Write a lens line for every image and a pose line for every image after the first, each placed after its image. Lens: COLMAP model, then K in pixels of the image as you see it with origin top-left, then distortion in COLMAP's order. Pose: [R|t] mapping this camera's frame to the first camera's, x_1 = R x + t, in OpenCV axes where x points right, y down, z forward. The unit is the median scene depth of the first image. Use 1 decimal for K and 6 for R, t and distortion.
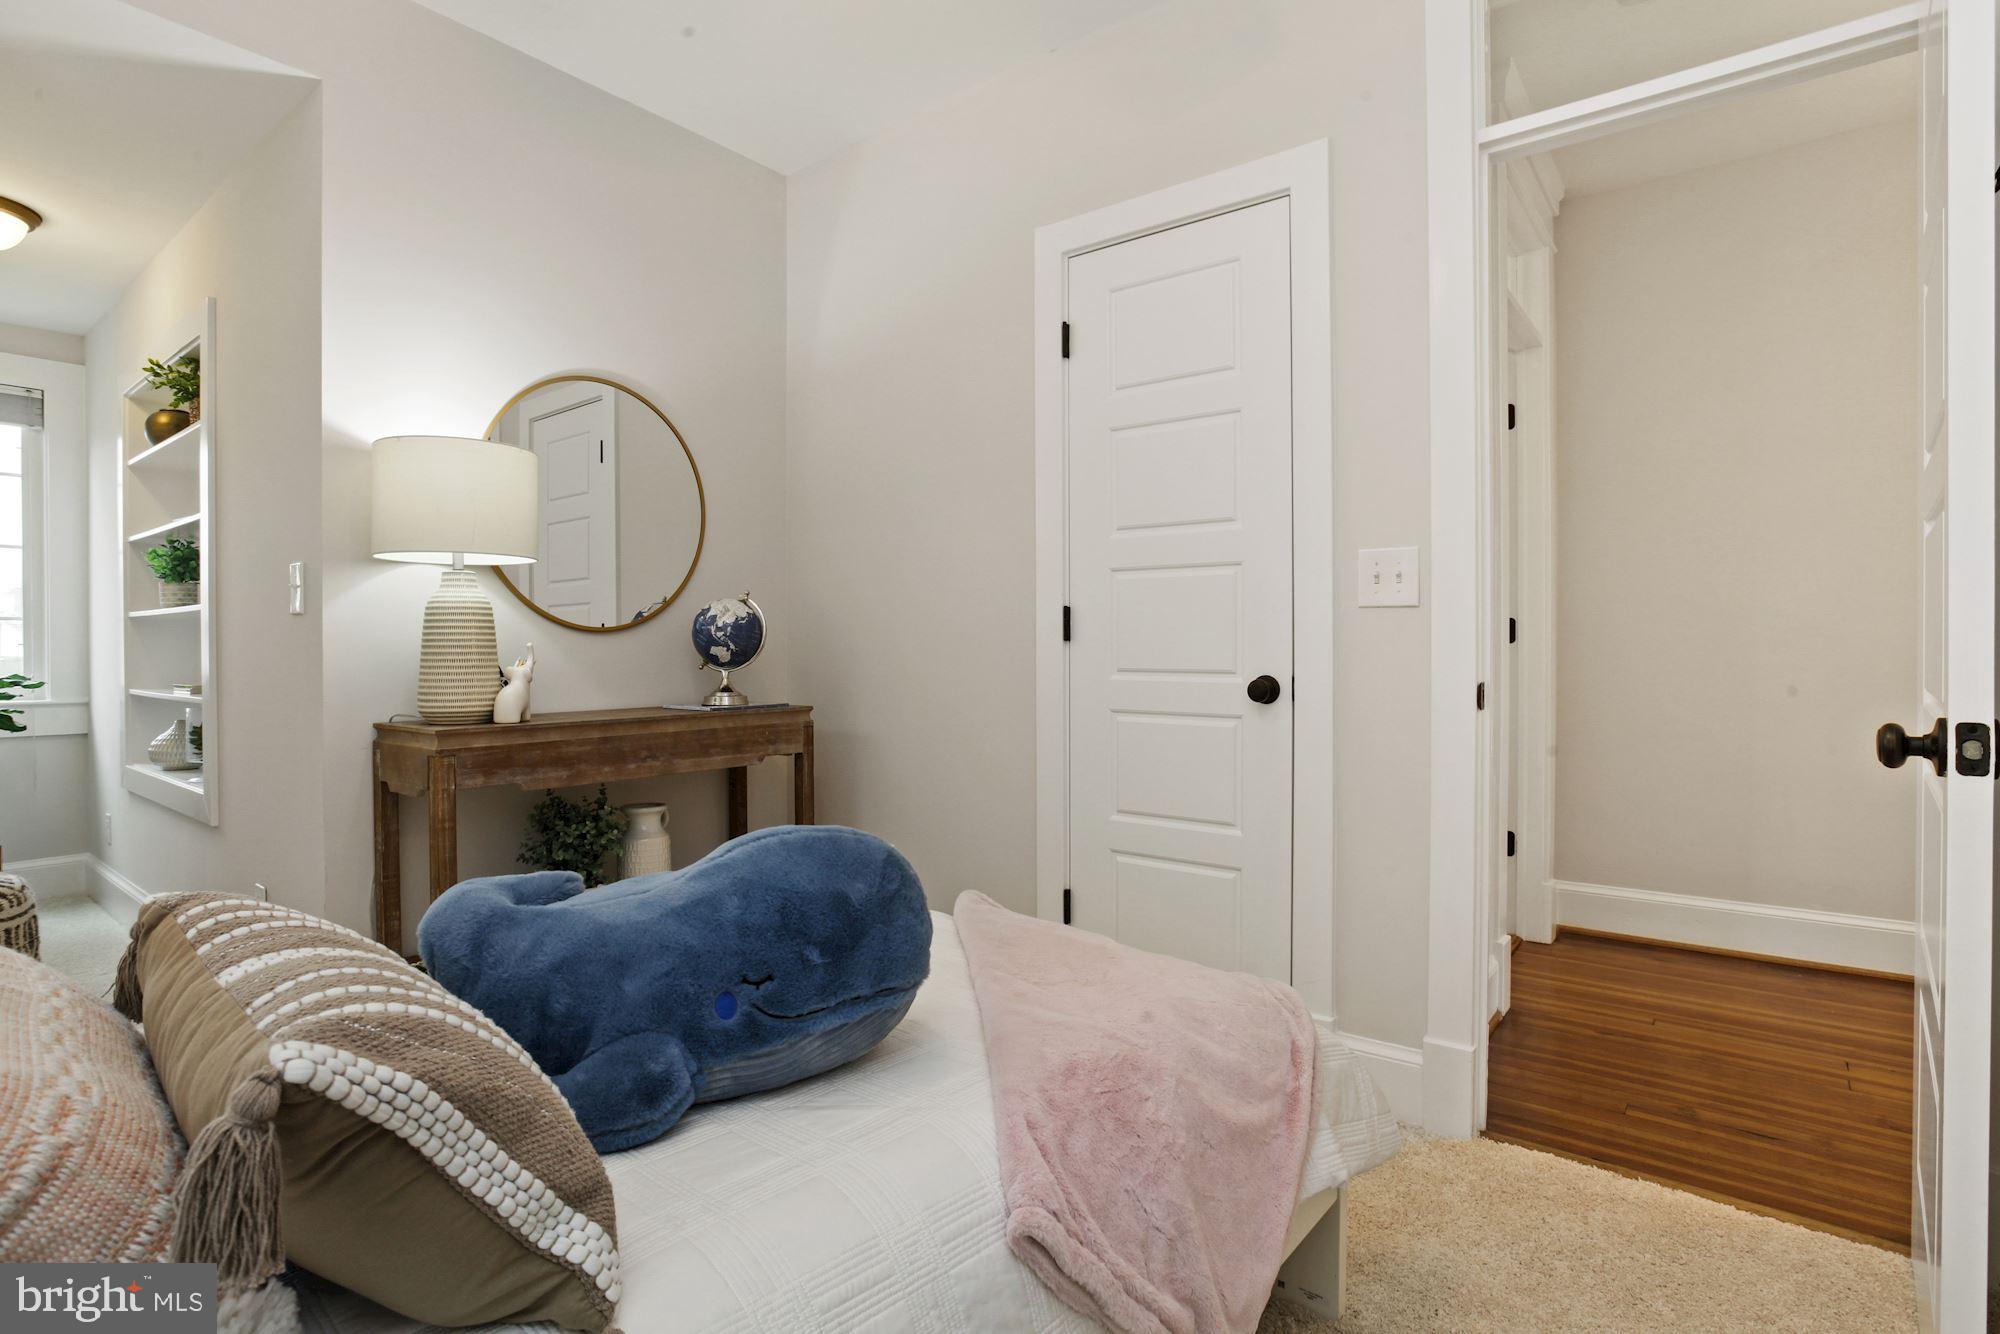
lens RADIAL K [[1013.9, 0, 1002.4], [0, 1013.9, 647.4], [0, 0, 1]] dist [-0.001608, -0.000200]
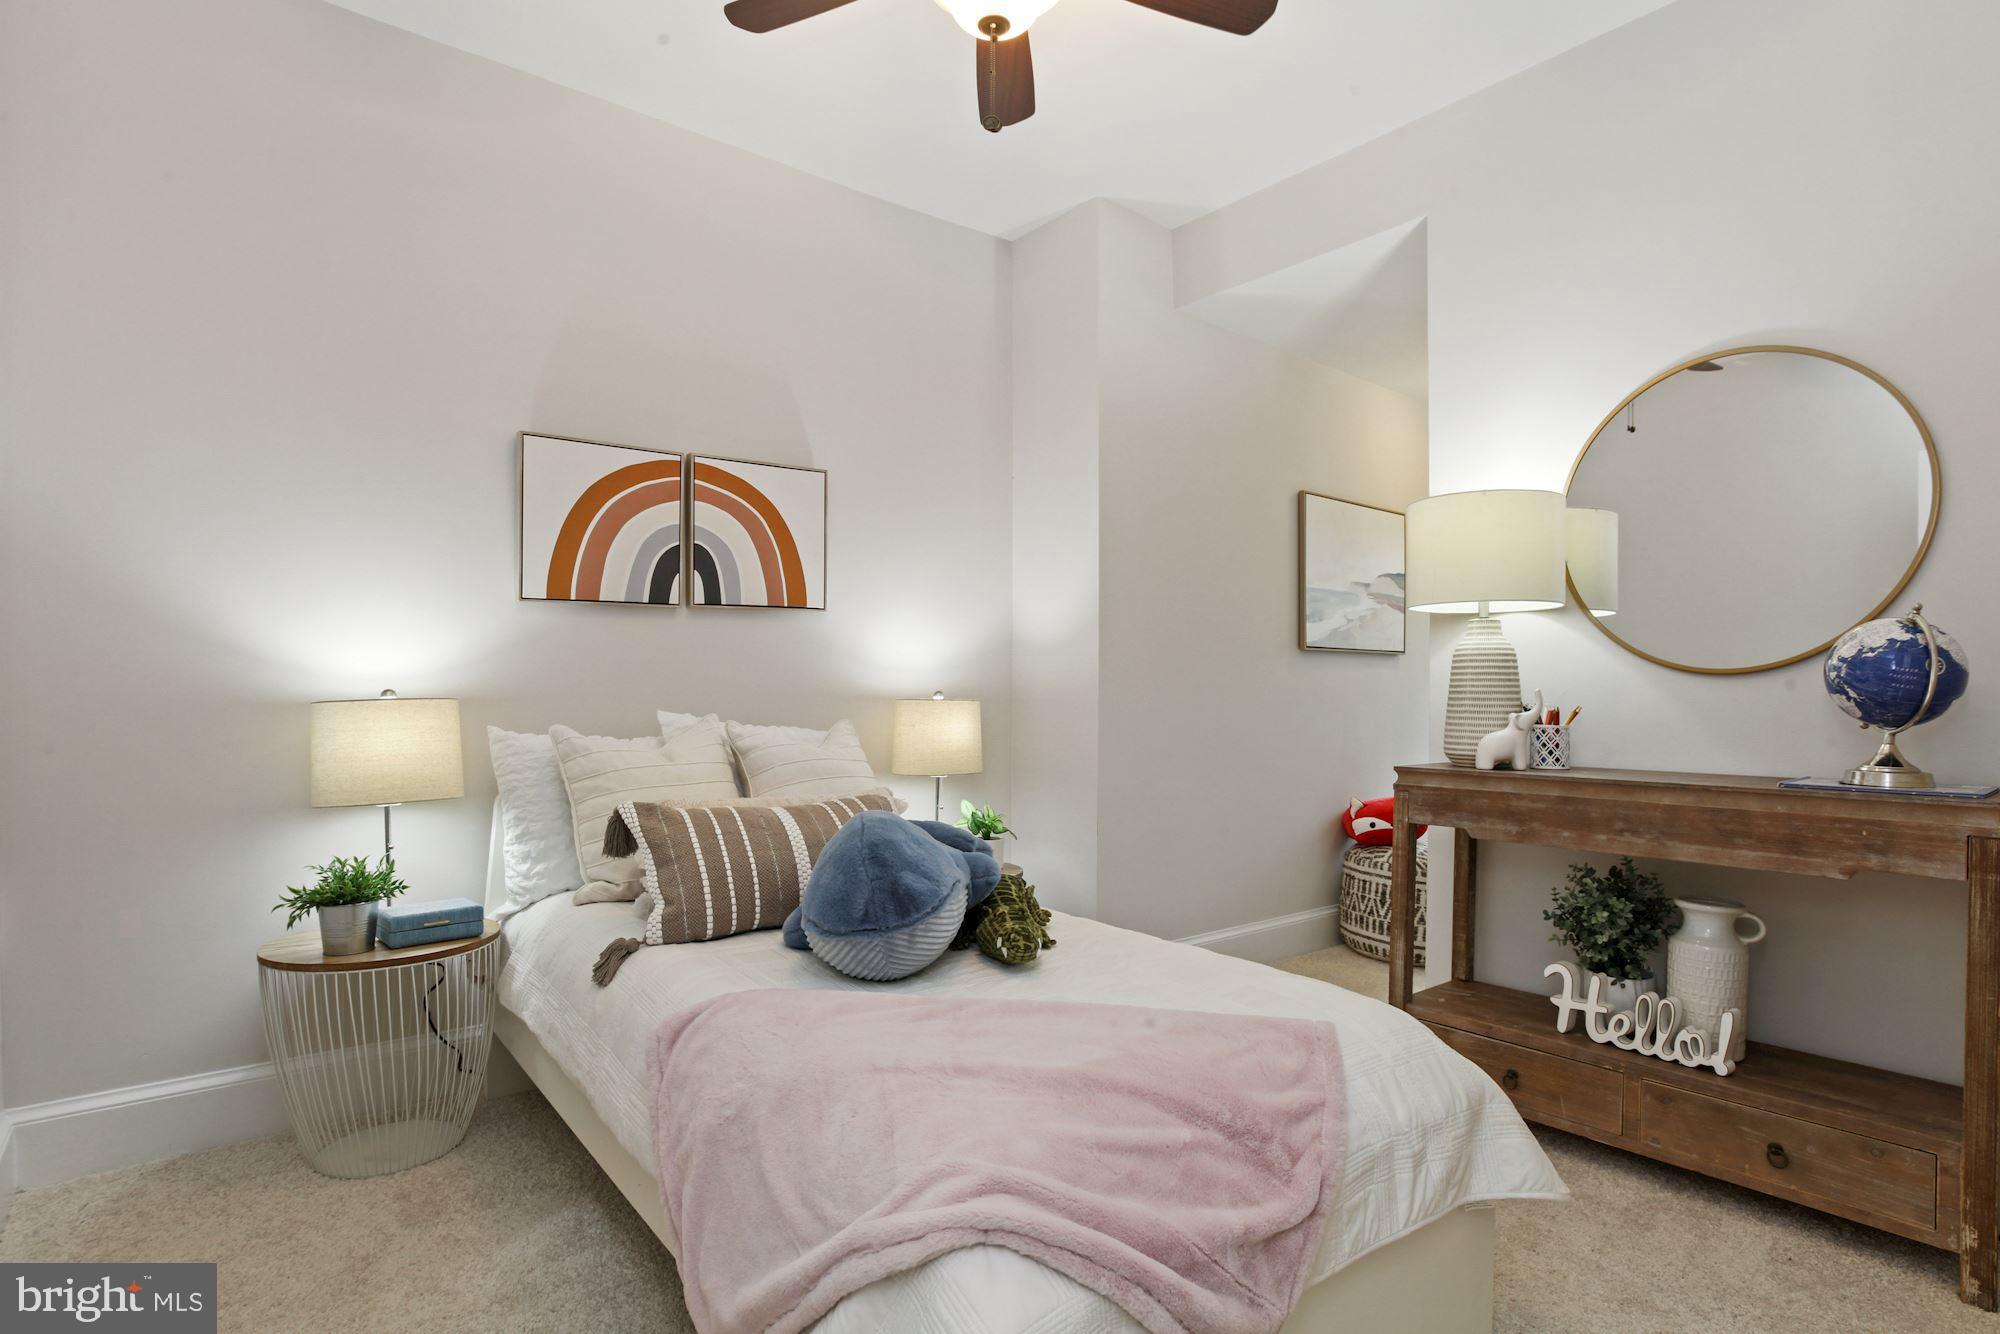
lens RADIAL K [[1022.7, 0, 1005.4], [0, 1022.7, 682.0], [0, 0, 1]] dist [-0.057851, 0.029414]
pose [[-0.189406, -0.005340, -0.981884, 0.512256], [-0.007276, 0.999965, -0.004035, -0.002778], [0.981872, 0.006380, -0.189439, 0.647171]]
